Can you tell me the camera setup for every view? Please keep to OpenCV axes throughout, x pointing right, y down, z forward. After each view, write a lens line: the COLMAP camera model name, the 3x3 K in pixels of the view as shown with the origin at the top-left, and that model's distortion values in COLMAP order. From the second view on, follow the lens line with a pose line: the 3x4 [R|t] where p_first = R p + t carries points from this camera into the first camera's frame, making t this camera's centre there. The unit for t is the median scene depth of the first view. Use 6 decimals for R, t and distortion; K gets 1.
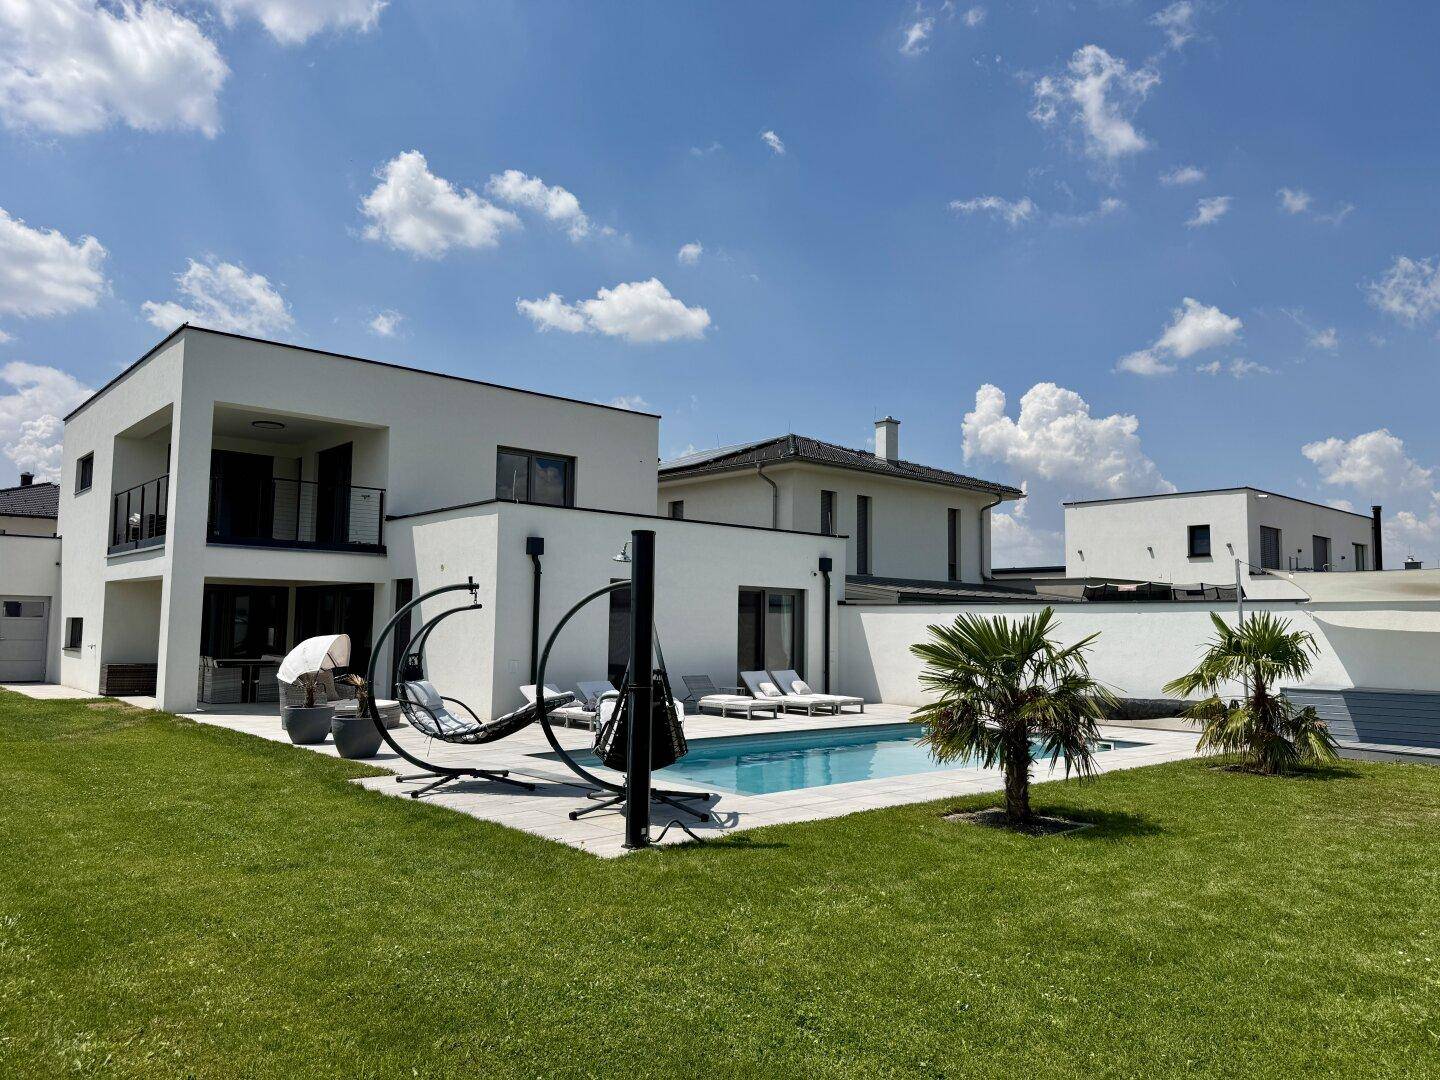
lens RADIAL K [[1008.0, 0, 720.0], [0, 1008.0, 540.0], [0, 0, 1]] dist [0.092543, -0.147458]
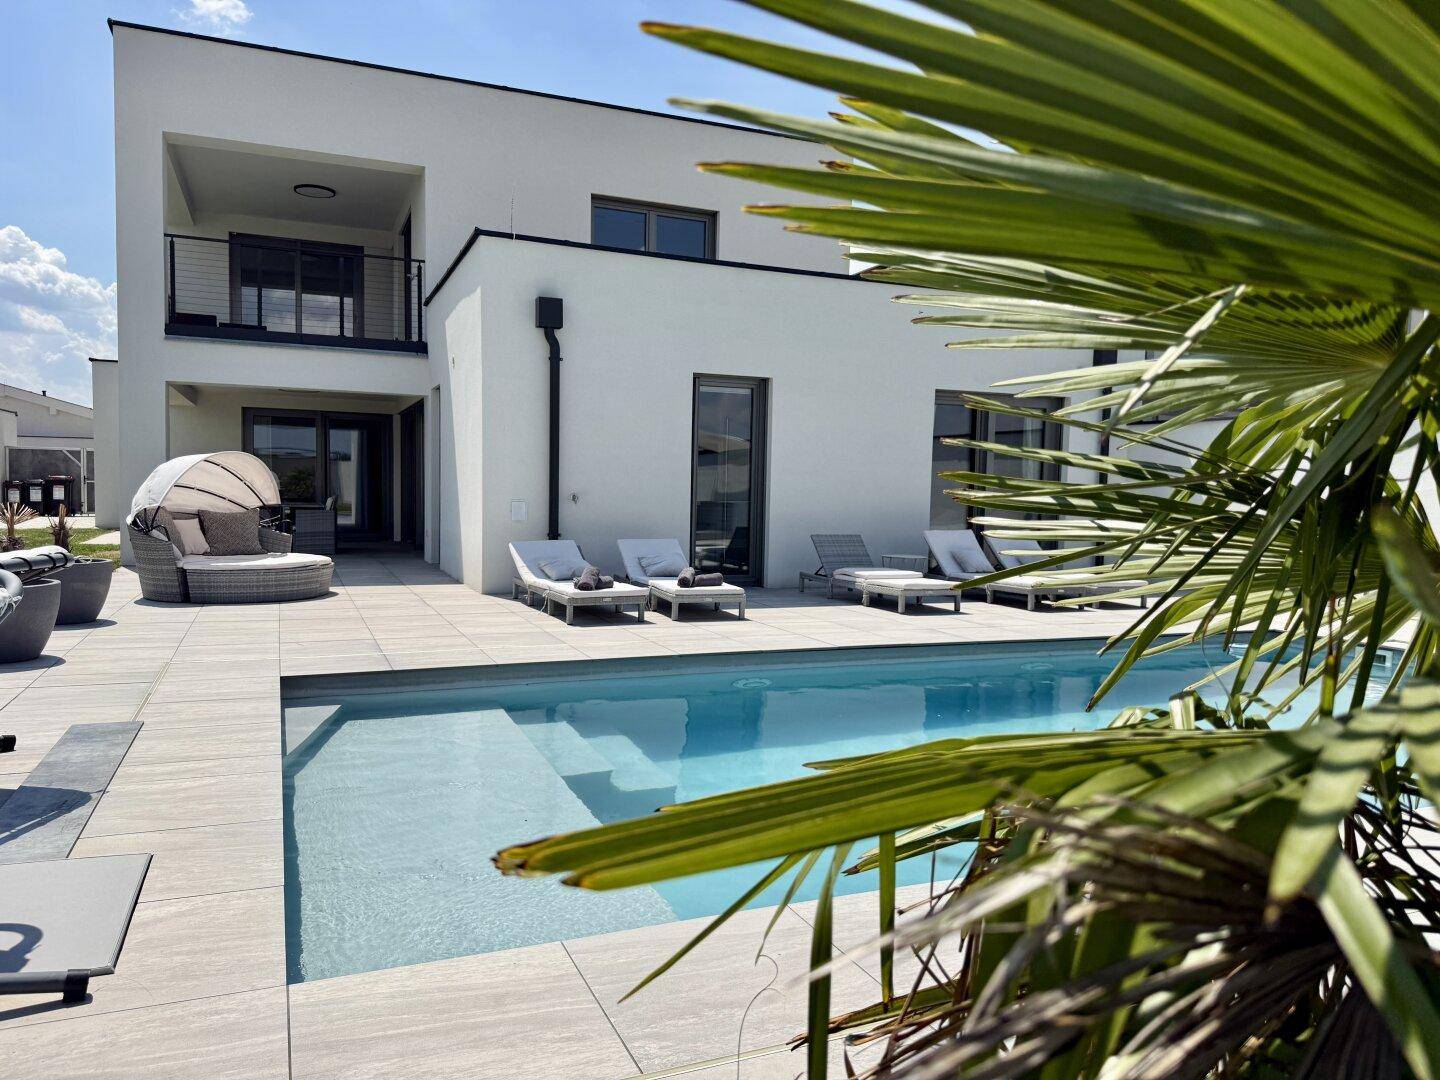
lens RADIAL K [[1021.4, 0, 720.0], [0, 1021.4, 540.0], [0, 0, 1]] dist [0.116470, -0.164220]
pose [[0.938698, 0.019640, -0.344182, 0.108731], [0.021933, 0.992951, 0.116481, 0.061646], [0.344043, -0.116889, 0.931650, 0.391223]]
